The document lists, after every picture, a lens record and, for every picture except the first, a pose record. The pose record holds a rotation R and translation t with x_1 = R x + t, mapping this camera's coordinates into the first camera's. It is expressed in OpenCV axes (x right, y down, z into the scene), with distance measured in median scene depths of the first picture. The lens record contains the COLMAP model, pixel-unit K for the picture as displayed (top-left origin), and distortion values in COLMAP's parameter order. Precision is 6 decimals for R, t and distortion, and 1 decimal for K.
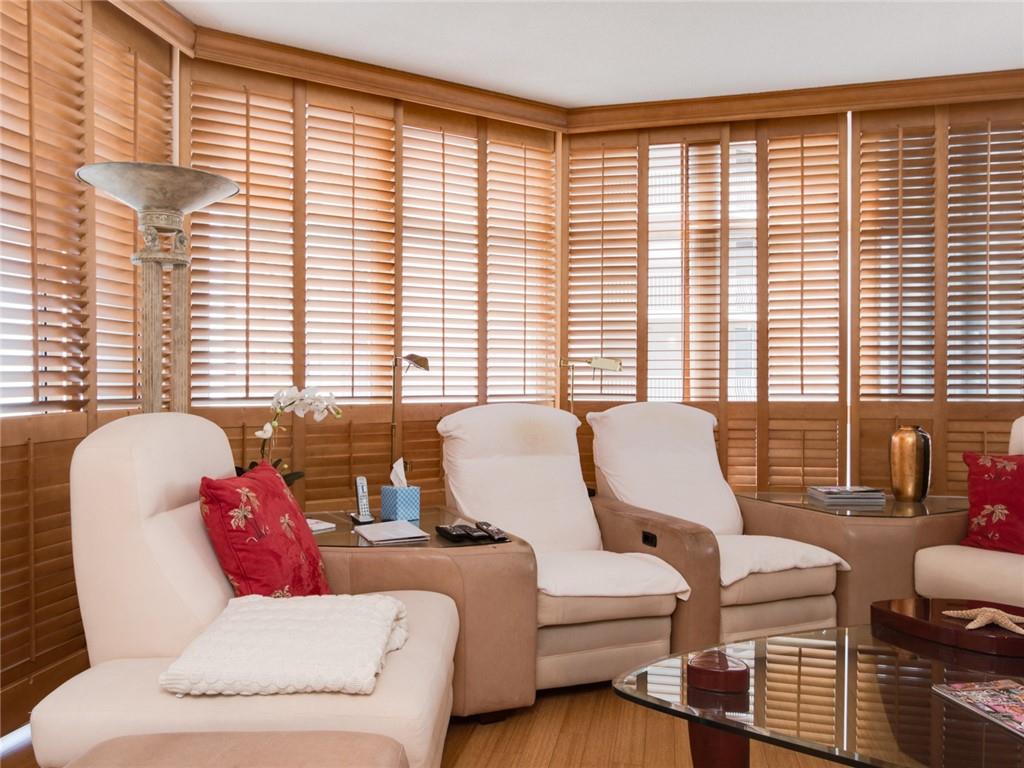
lens RADIAL K [[783.4, 0, 466.6], [0, 783.4, 385.8], [0, 0, 1]] dist [-0.006767, 0.002056]
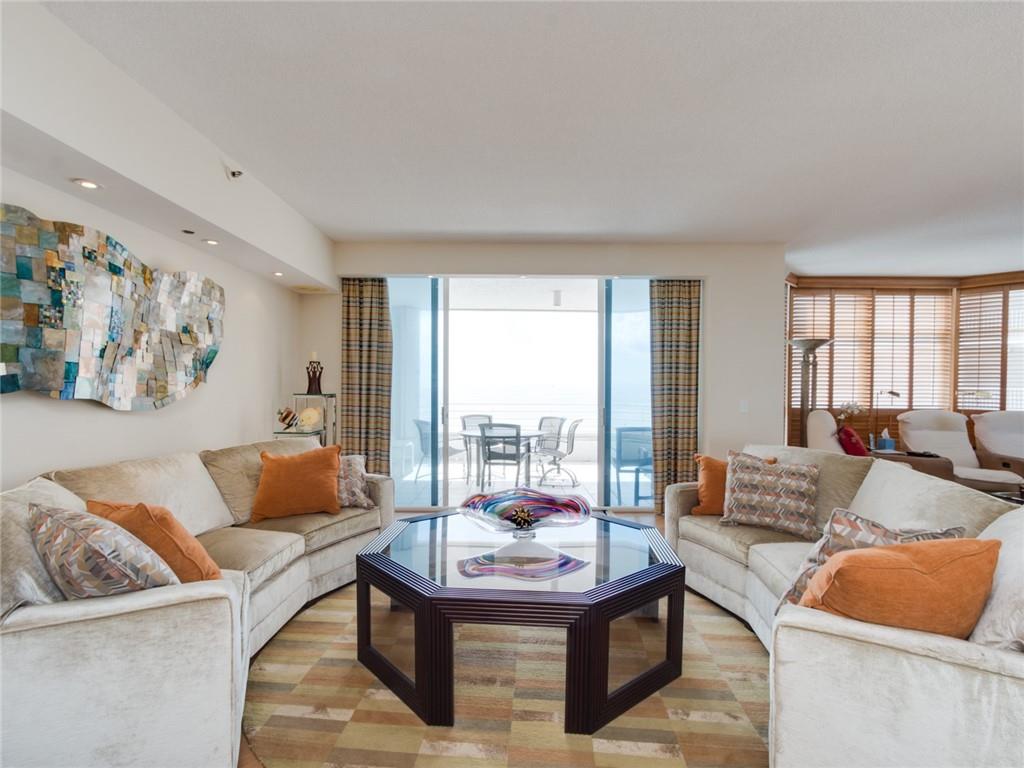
lens RADIAL K [[518.4, 0, 515.0], [0, 518.4, 387.9], [0, 0, 1]] dist [-0.000143, 0.003564]
pose [[0.859991, 0.010752, -0.510196, -0.210752], [-0.011769, 0.999930, 0.001236, -0.028717], [0.510174, 0.004942, 0.860057, -0.956554]]
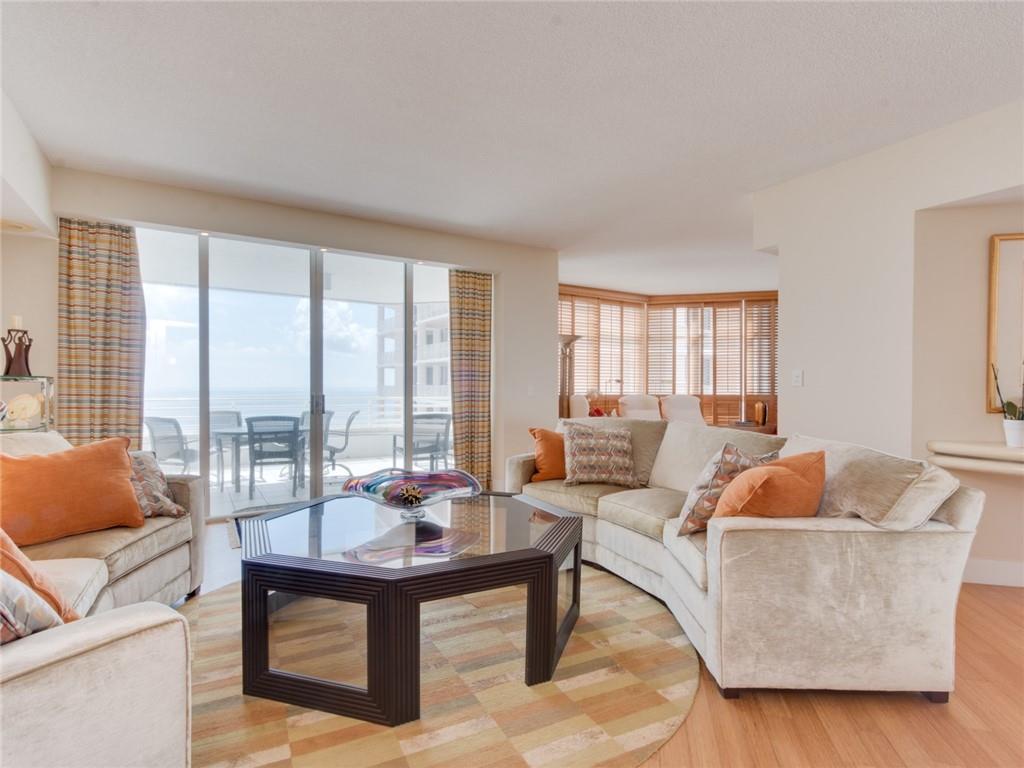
lens RADIAL K [[518.4, 0, 515.0], [0, 518.4, 387.9], [0, 0, 1]] dist [-0.000143, 0.003564]
pose [[0.999943, 0.003774, 0.010000, -0.417374], [-0.003709, 0.999972, -0.006526, 0.010820], [-0.010024, 0.006489, 0.999929, -1.004223]]
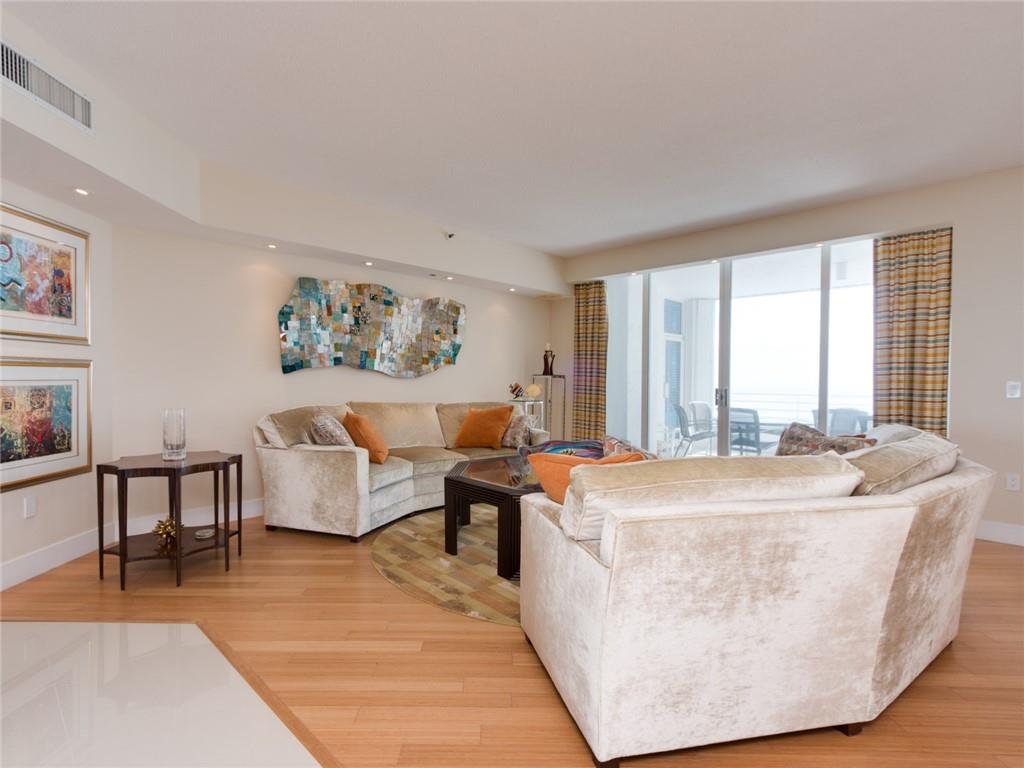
lens RADIAL K [[529.0, 0, 497.7], [0, 529.0, 386.0], [0, 0, 1]] dist [0.002912, 0.000524]
pose [[0.242444, 0.014317, -0.970060, 0.292668], [-0.016839, 0.999803, 0.010548, 0.008642], [0.970019, 0.013777, 0.242637, -0.720108]]
